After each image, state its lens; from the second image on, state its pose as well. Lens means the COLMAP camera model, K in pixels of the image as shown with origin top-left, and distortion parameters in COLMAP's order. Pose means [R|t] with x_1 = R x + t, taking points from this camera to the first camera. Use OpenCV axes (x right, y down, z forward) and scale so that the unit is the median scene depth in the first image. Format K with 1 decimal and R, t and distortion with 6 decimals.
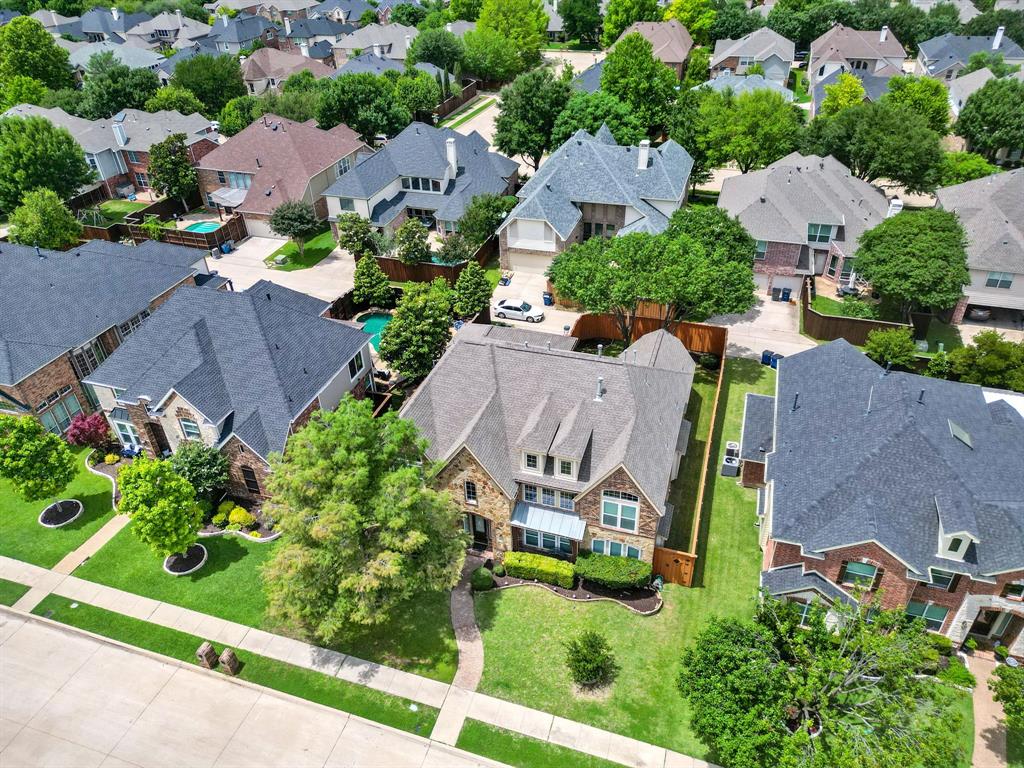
lens RADIAL K [[716.7, 0, 512.0], [0, 716.7, 384.0], [0, 0, 1]] dist [0.029561, -0.001096]
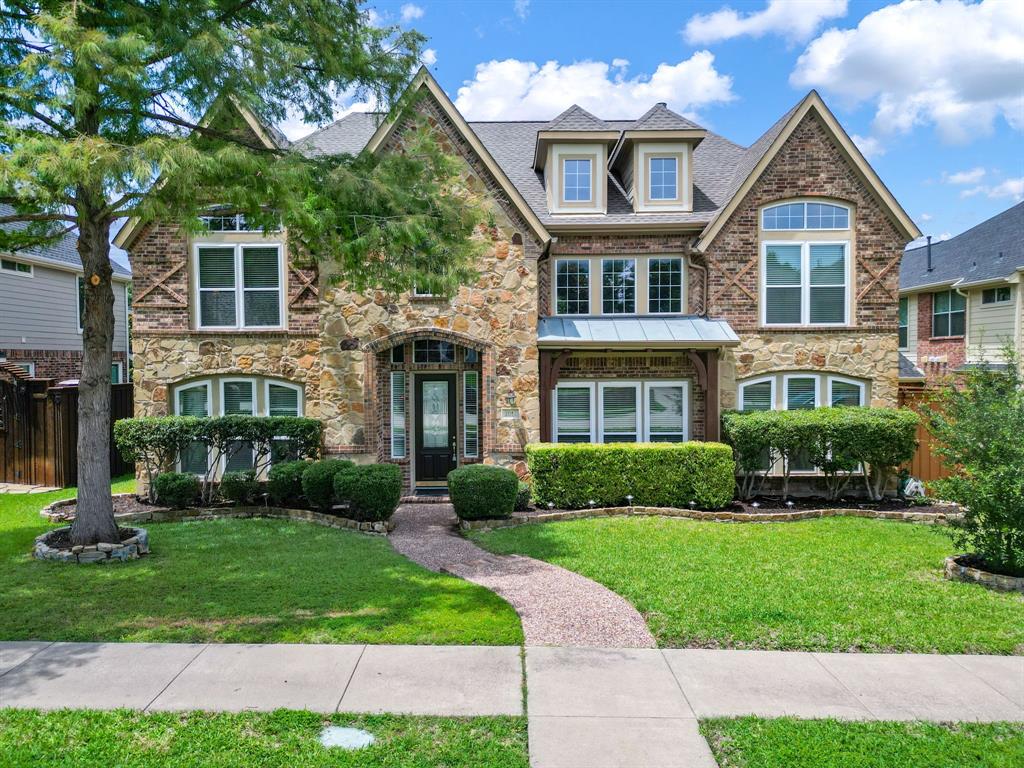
lens RADIAL K [[716.7, 0, 512.0], [0, 716.7, 384.0], [0, 0, 1]] dist [0.029561, -0.001096]
pose [[0.950047, 0.026334, 0.310993, -0.139822], [0.147734, 0.839791, -0.522423, 0.433122], [-0.274926, 0.542271, 0.793951, 0.769030]]
